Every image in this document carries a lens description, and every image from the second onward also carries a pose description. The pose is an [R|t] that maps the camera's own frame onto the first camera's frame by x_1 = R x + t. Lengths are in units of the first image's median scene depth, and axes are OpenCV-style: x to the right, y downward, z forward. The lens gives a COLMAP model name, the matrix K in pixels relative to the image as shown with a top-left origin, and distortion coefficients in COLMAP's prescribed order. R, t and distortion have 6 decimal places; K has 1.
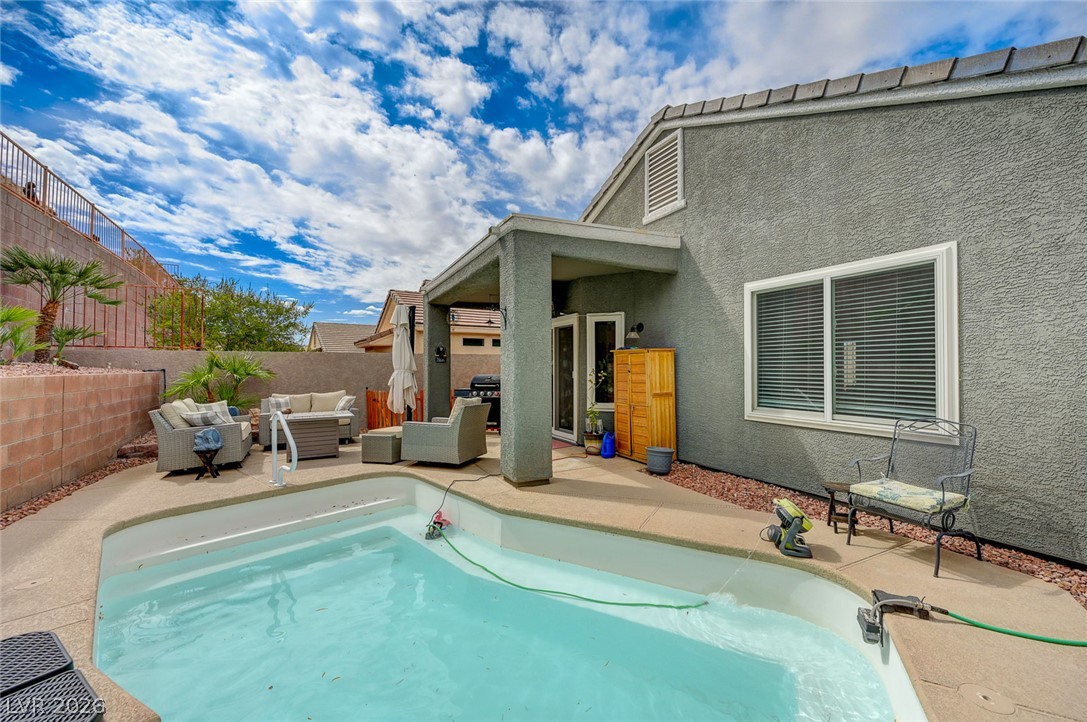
lens RADIAL K [[428.9, 0, 548.6], [0, 428.9, 366.7], [0, 0, 1]] dist [0.000755, 0.000009]
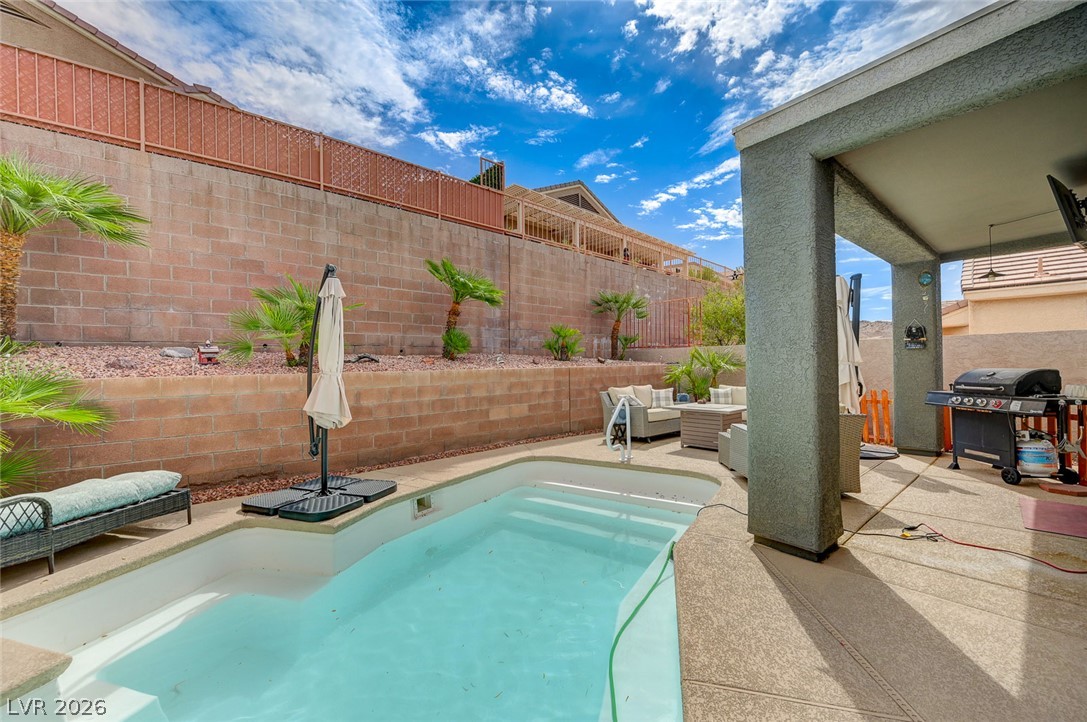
lens RADIAL K [[424.8, 0, 547.7], [0, 424.8, 364.3], [0, 0, 1]] dist [-0.006397, 0.000513]
pose [[0.211290, -0.001889, -0.977422, 0.511948], [0.016504, 0.999862, 0.001635, 0.005100], [0.977284, -0.016477, 0.211293, 0.587709]]
